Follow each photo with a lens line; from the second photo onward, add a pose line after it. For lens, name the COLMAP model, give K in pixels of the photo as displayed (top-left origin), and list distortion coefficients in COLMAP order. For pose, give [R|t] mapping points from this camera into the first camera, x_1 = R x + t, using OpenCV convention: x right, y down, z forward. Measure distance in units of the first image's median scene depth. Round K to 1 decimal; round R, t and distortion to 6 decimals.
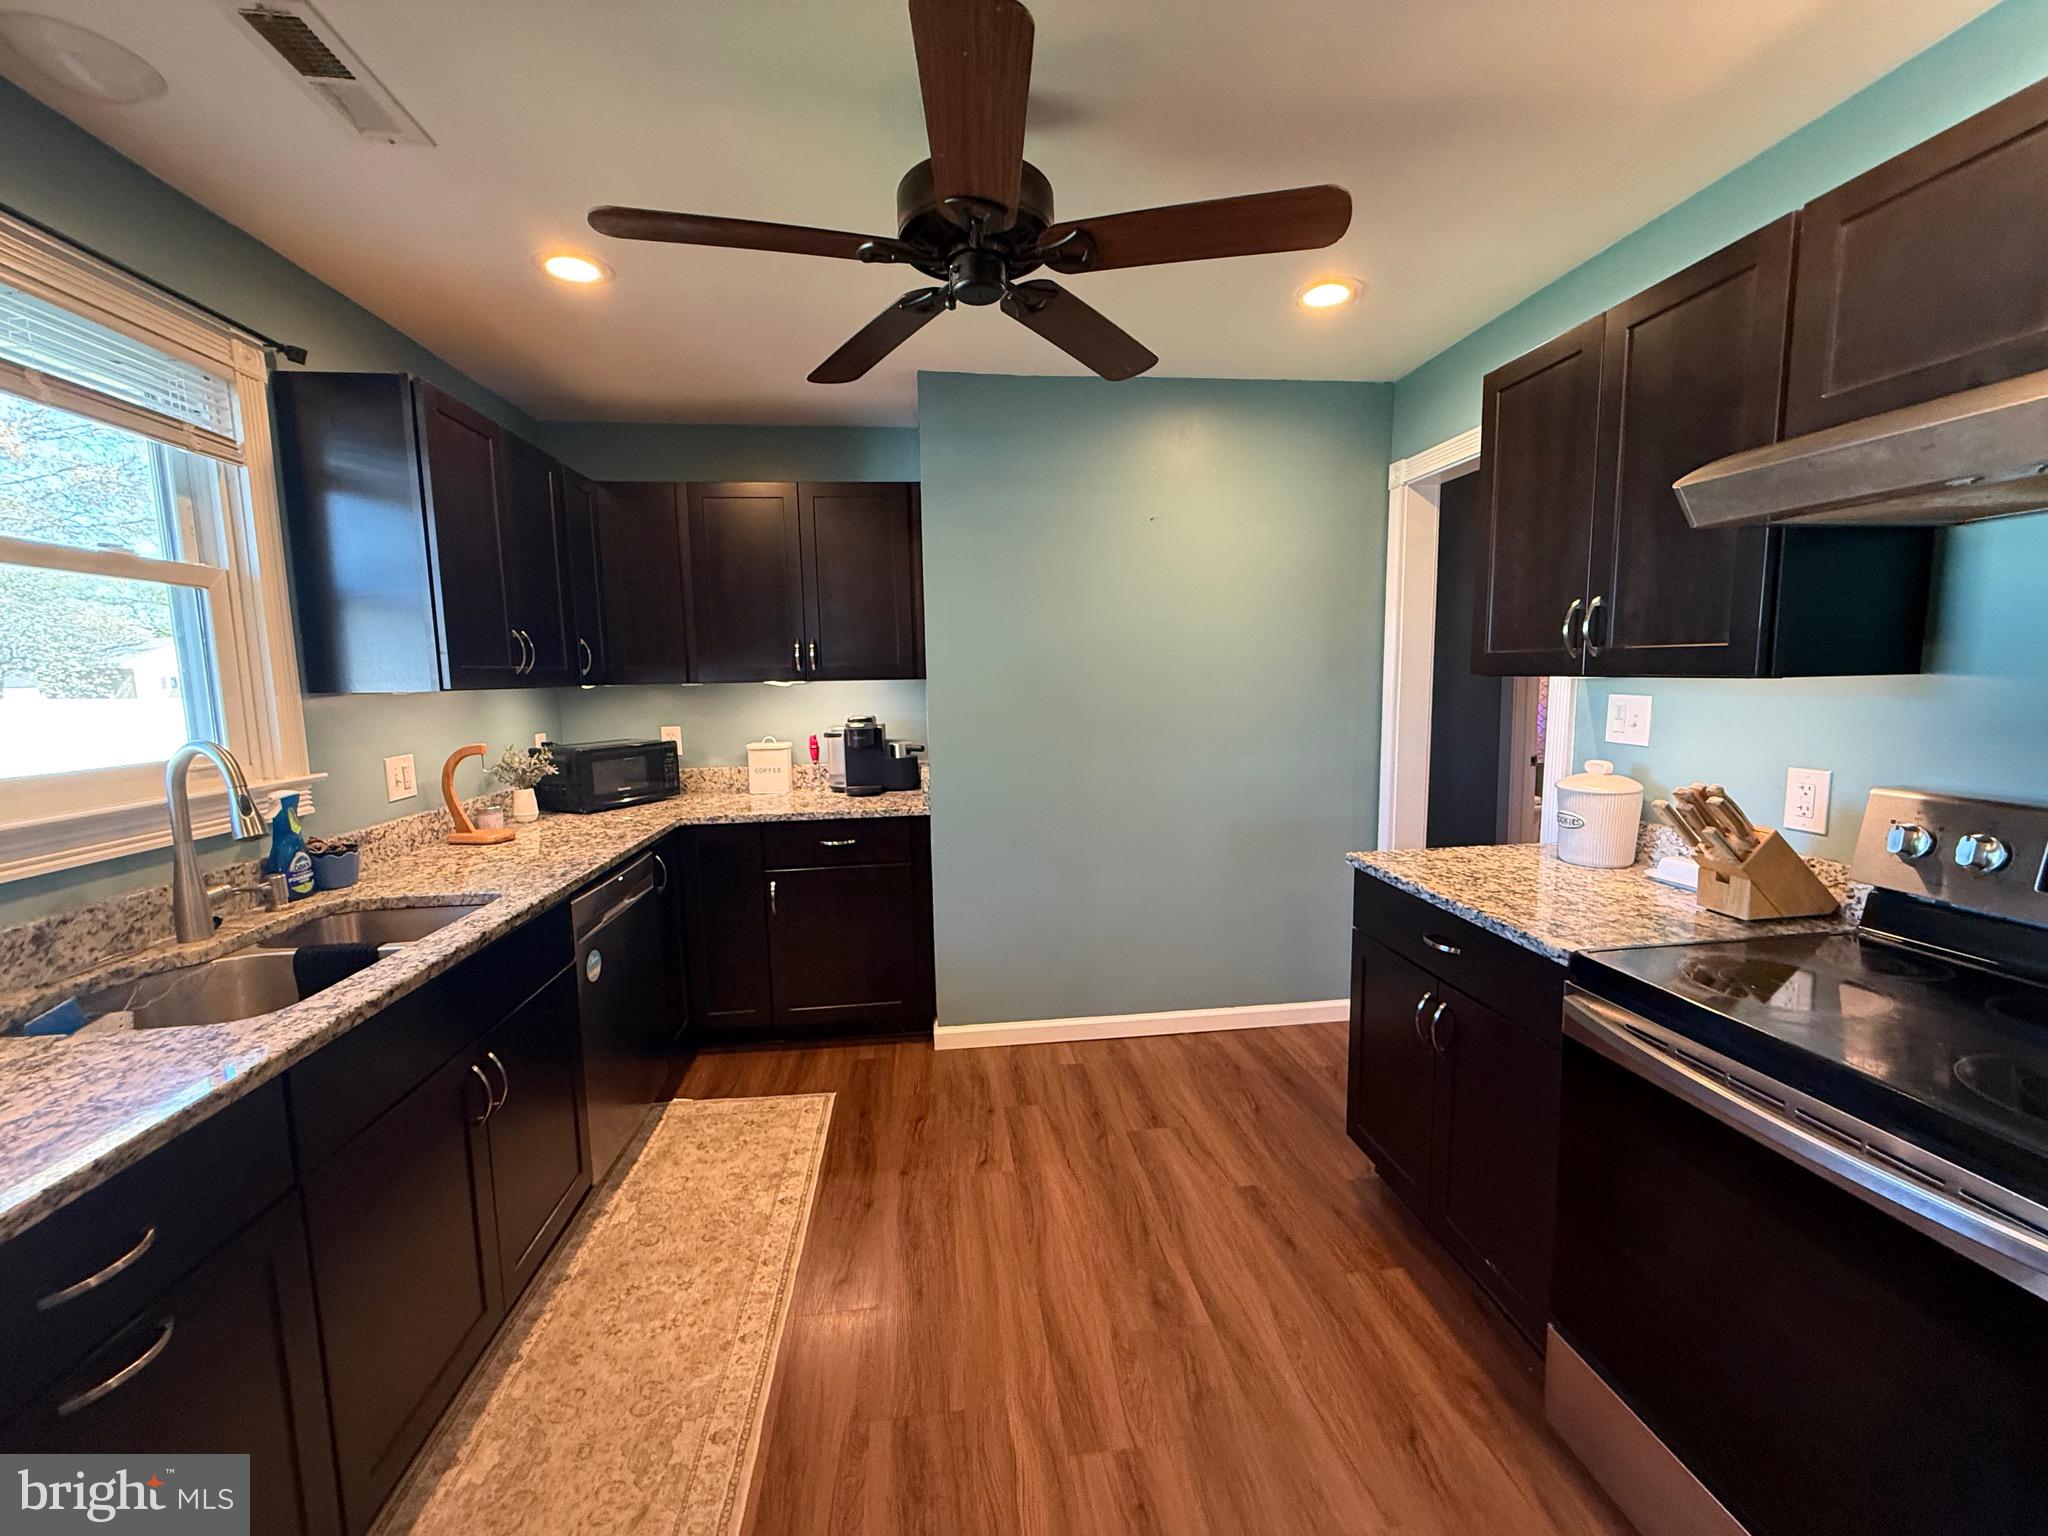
lens RADIAL K [[816.8, 0, 1018.5], [0, 816.8, 769.8], [0, 0, 1]] dist [0.000108, 0.000105]
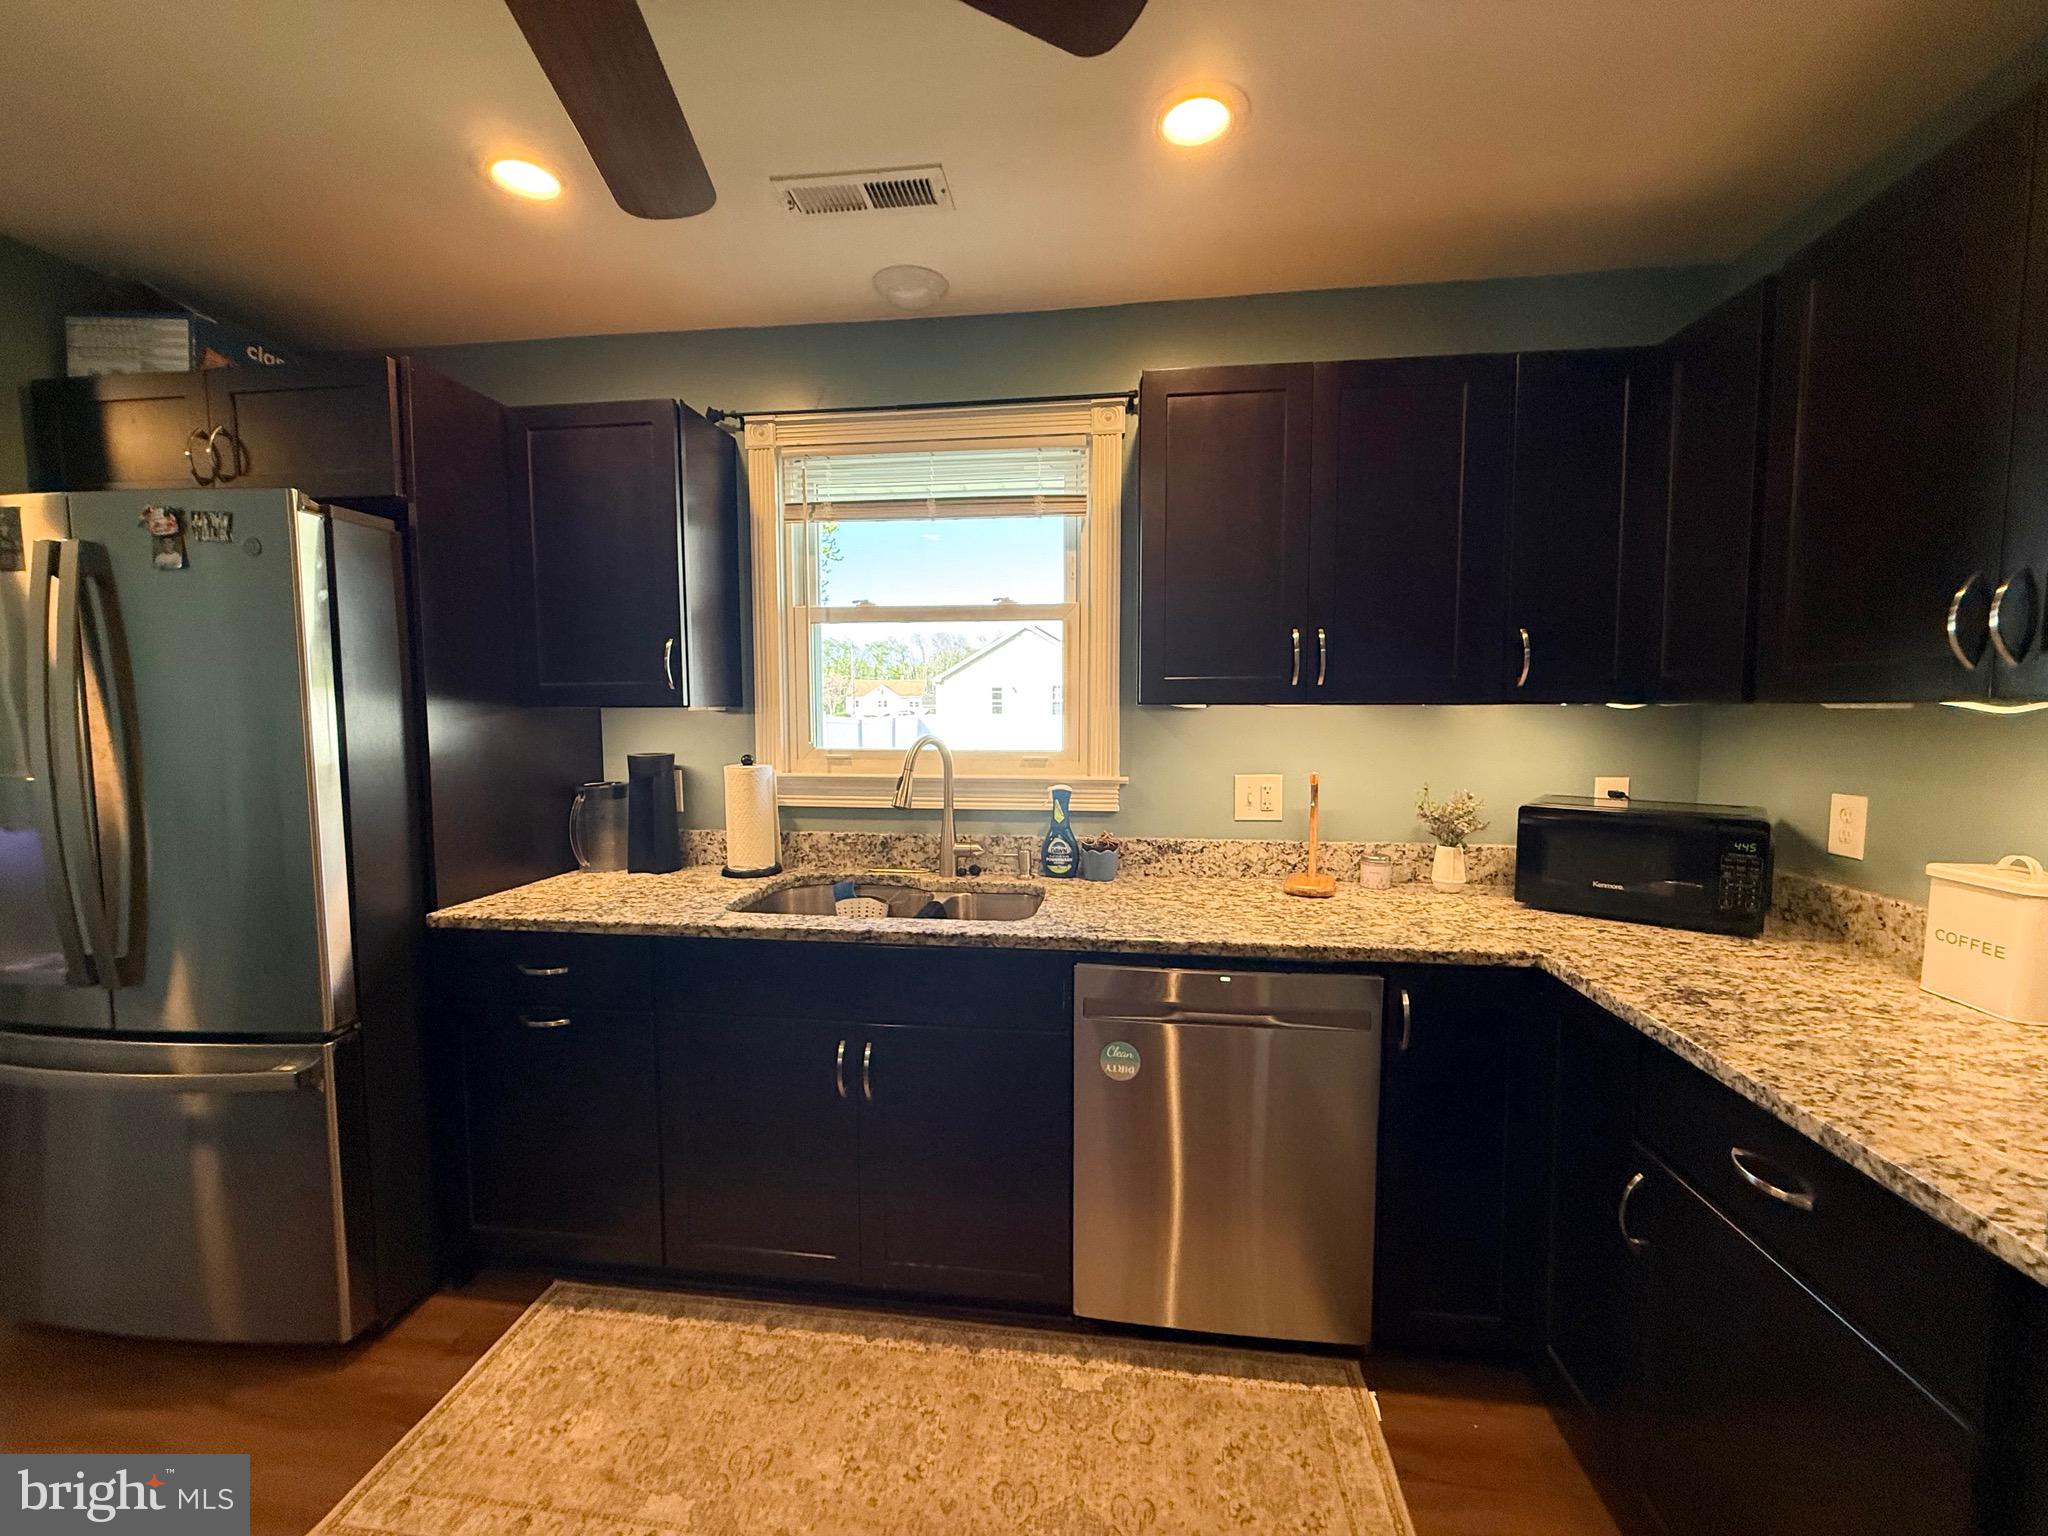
lens RADIAL K [[816.8, 0, 1030.1], [0, 816.8, 766.2], [0, 0, 1]] dist [0.000108, 0.000105]
pose [[-0.240717, 0.088784, -0.966526, 0.255064], [-0.108160, 0.987151, 0.117617, -0.134234], [0.964550, 0.132852, -0.228021, 1.197127]]
